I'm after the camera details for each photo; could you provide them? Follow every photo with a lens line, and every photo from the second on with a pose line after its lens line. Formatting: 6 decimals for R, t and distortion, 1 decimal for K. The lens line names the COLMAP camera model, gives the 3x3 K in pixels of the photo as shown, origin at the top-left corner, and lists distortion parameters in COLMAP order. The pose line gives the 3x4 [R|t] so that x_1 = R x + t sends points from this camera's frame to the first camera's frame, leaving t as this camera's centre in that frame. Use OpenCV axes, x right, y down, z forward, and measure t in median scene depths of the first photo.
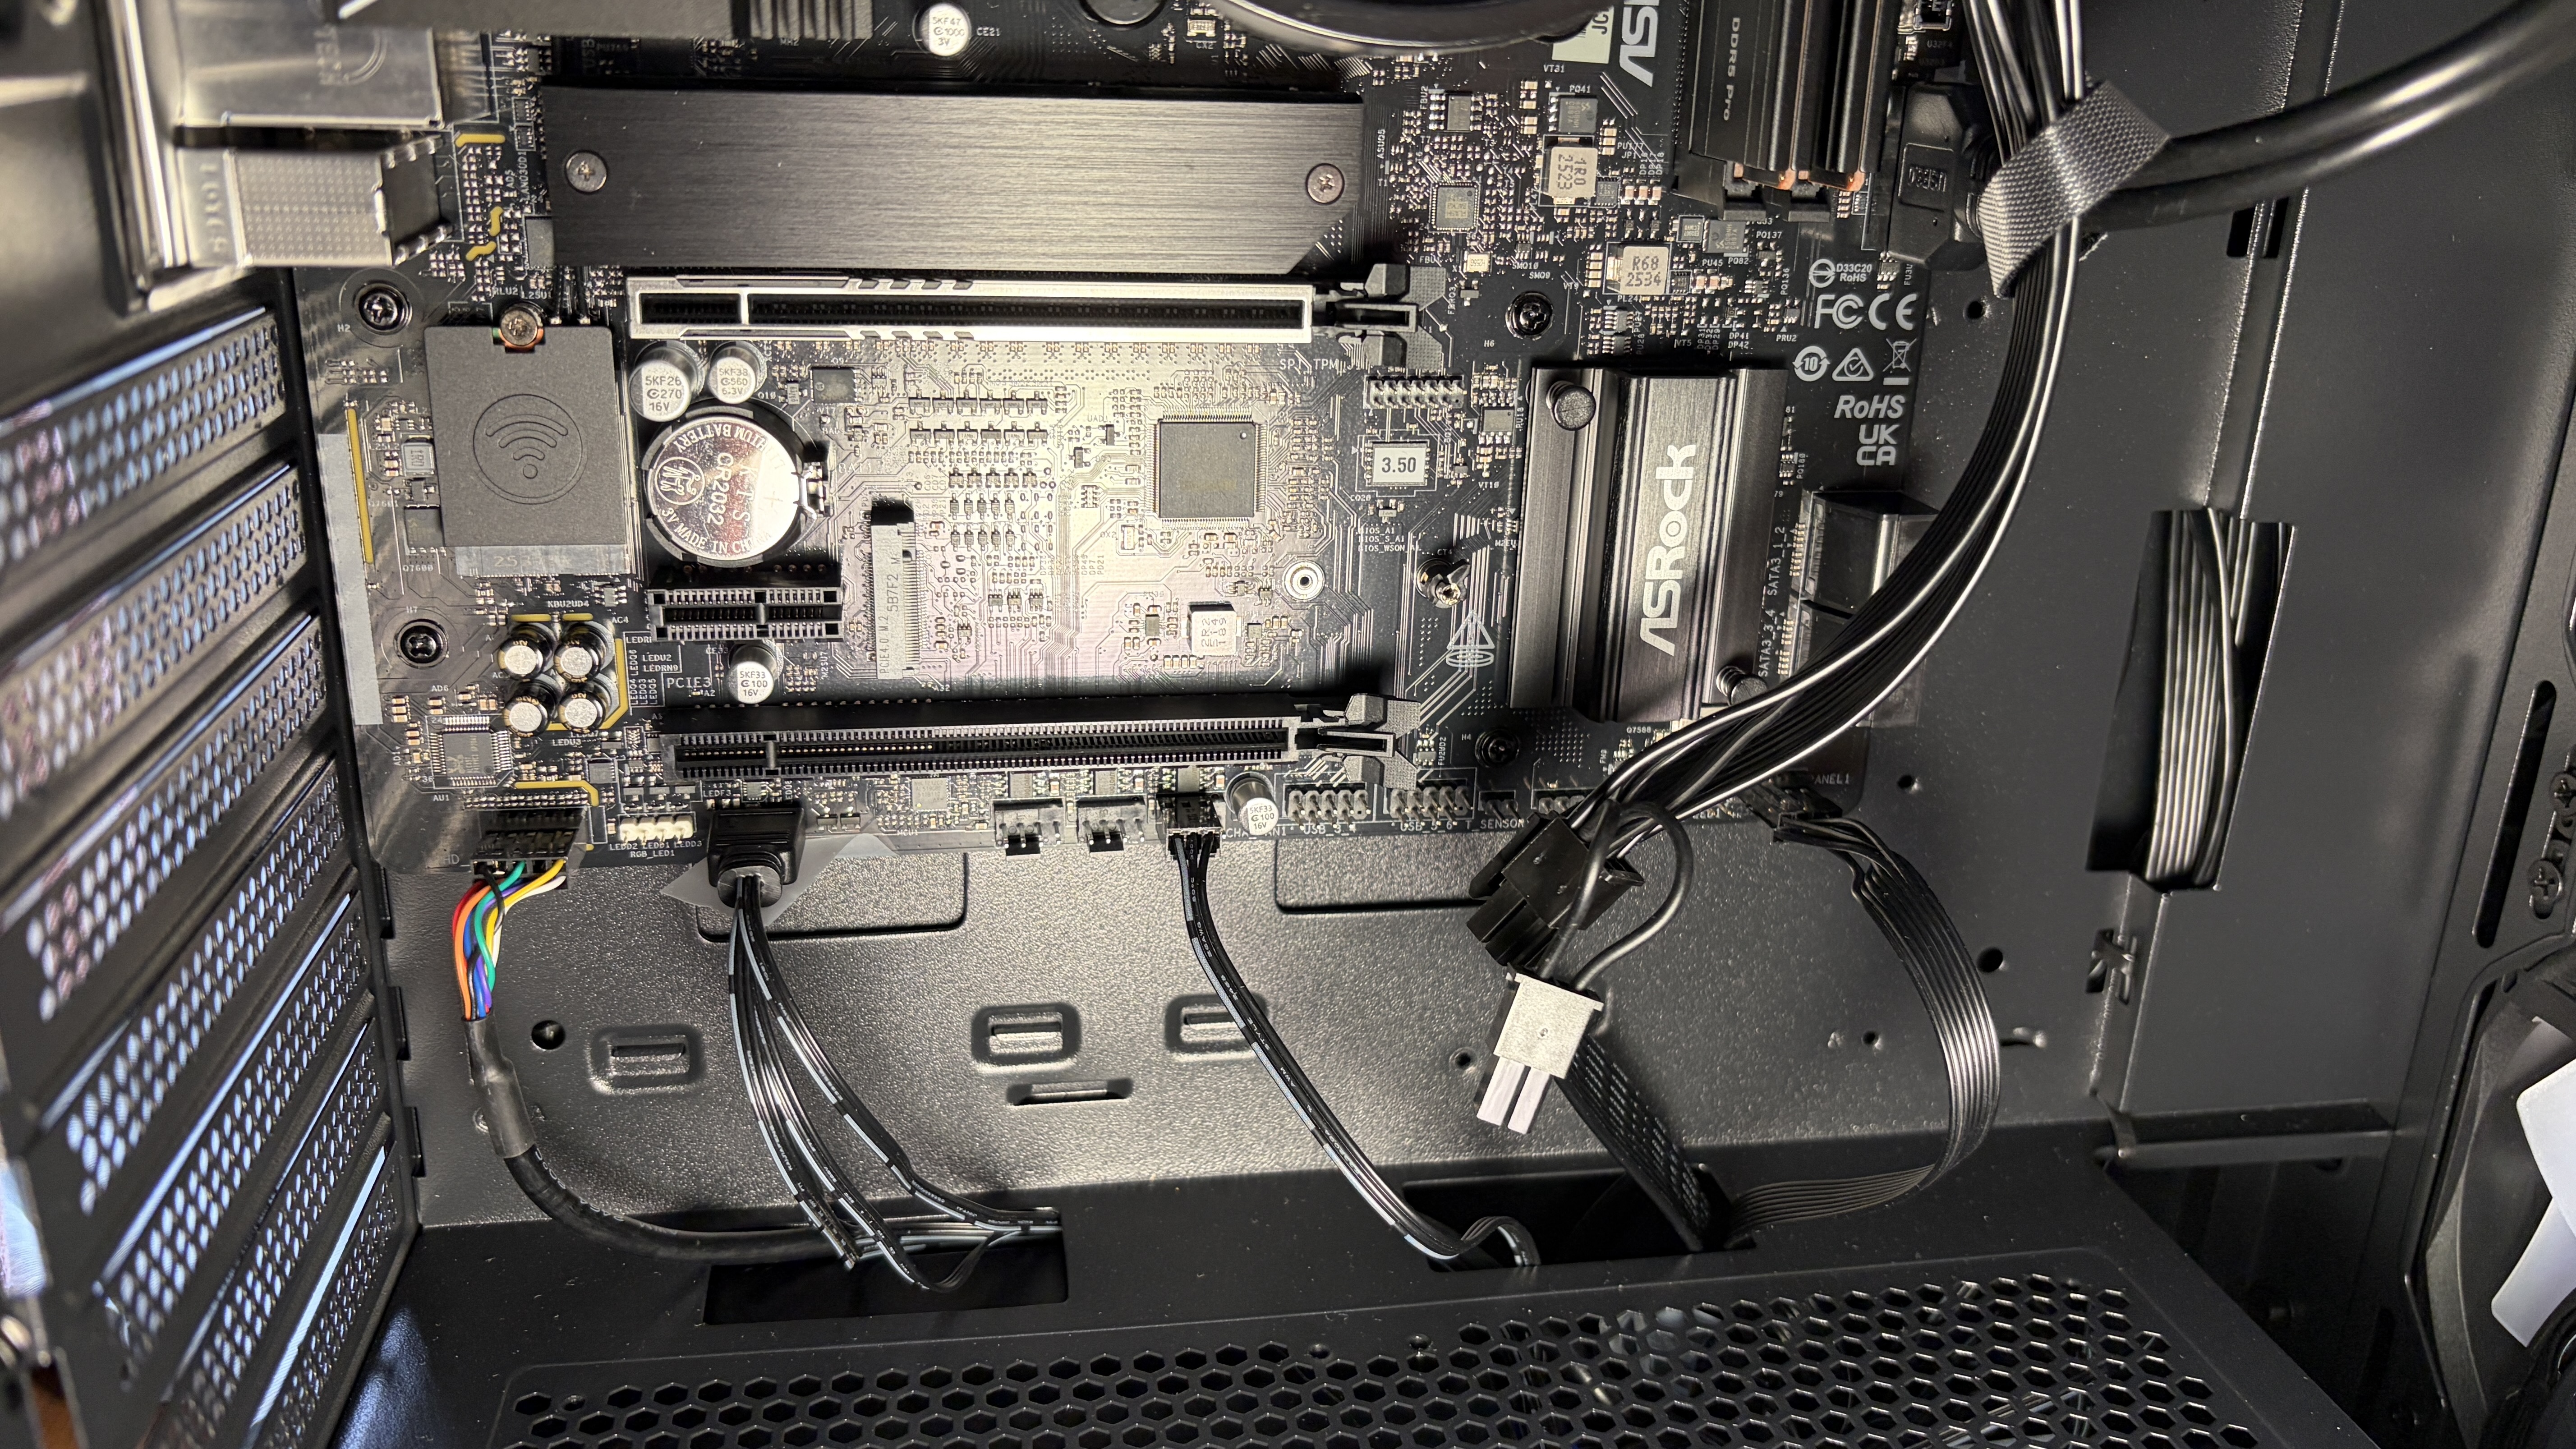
lens RADIAL K [[1994.8, 0, 1277.4], [0, 1994.8, 739.2], [0, 0, 1]] dist [-0.003483, -0.031969]
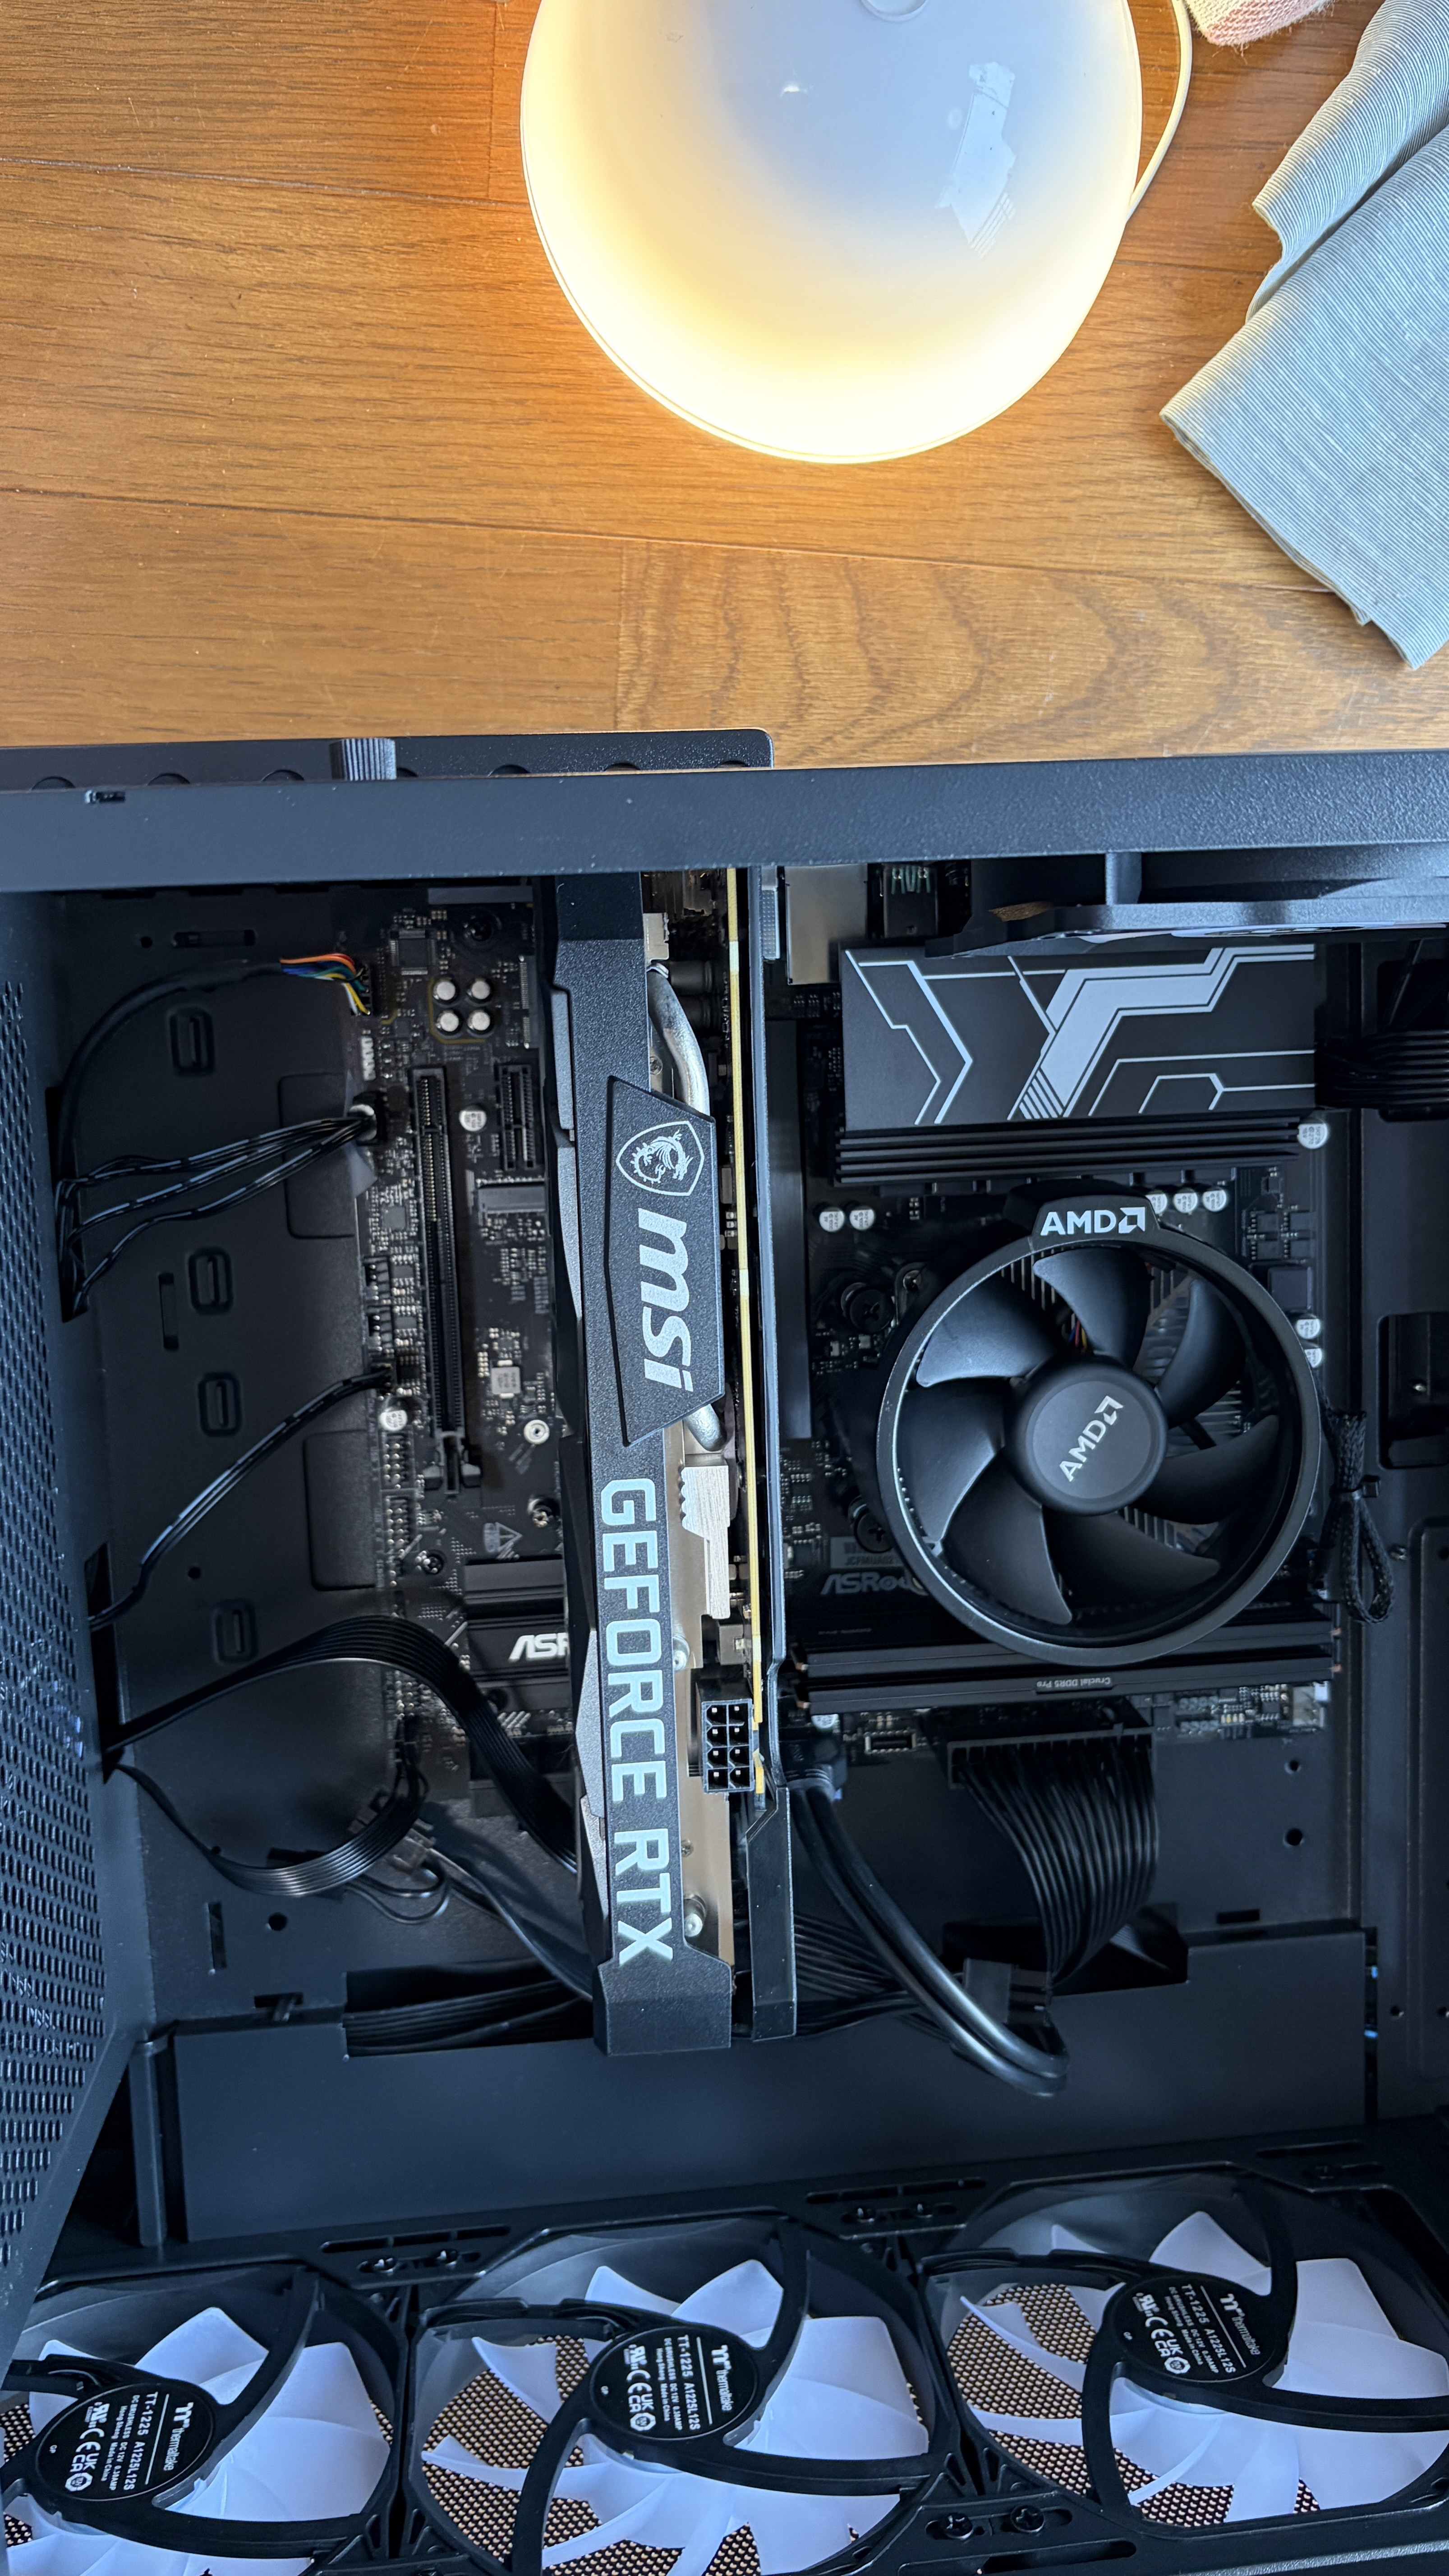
lens RADIAL K [[1994.8, 0, 711.7], [0, 1994.8, 1273.2], [0, 0, 1]] dist [-0.003483, -0.031969]
pose [[0.090379, 0.995021, -0.042007, -0.038239], [-0.899212, 0.063401, -0.432896, 0.535283], [-0.428077, 0.076898, 0.900465, -0.628105]]
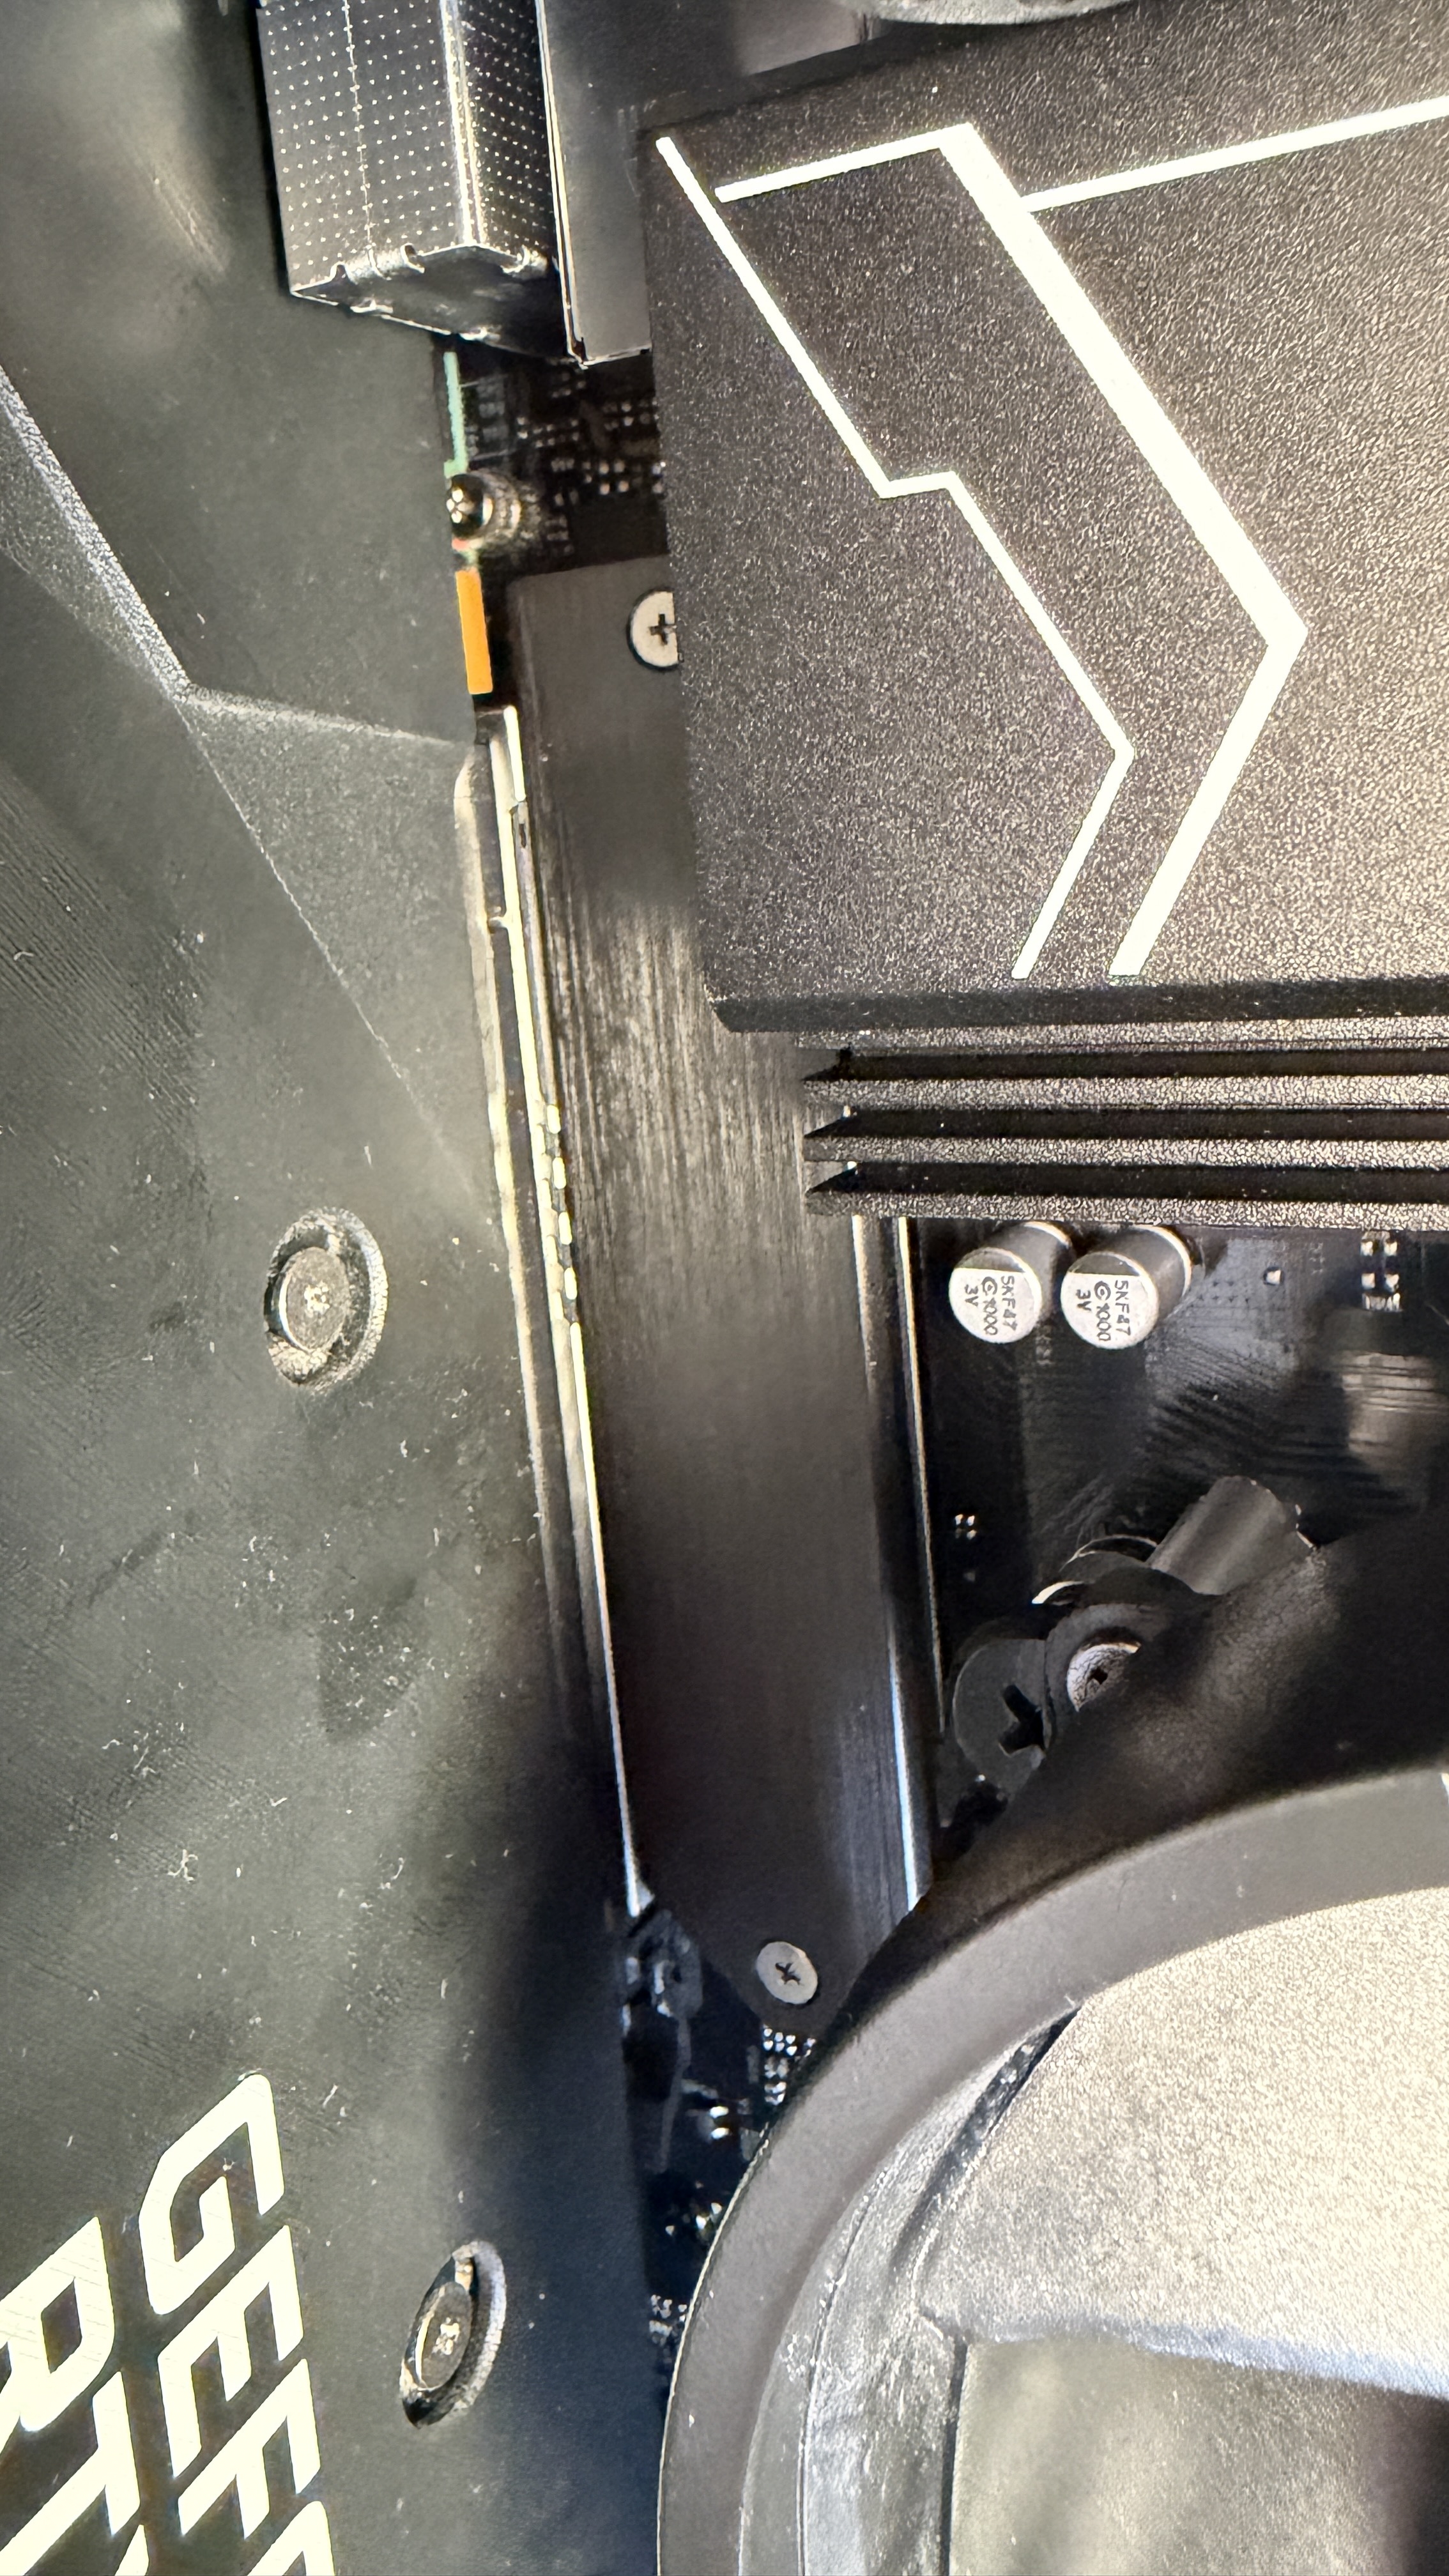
lens RADIAL K [[1994.8, 0, 710.7], [0, 1994.8, 1065.7], [0, 0, 1]] dist [-0.003483, -0.031969]
pose [[0.038783, 0.998570, -0.036794, -0.188974], [-0.988713, 0.043681, 0.143312, -0.324011], [0.144714, 0.030820, 0.988993, 0.431769]]
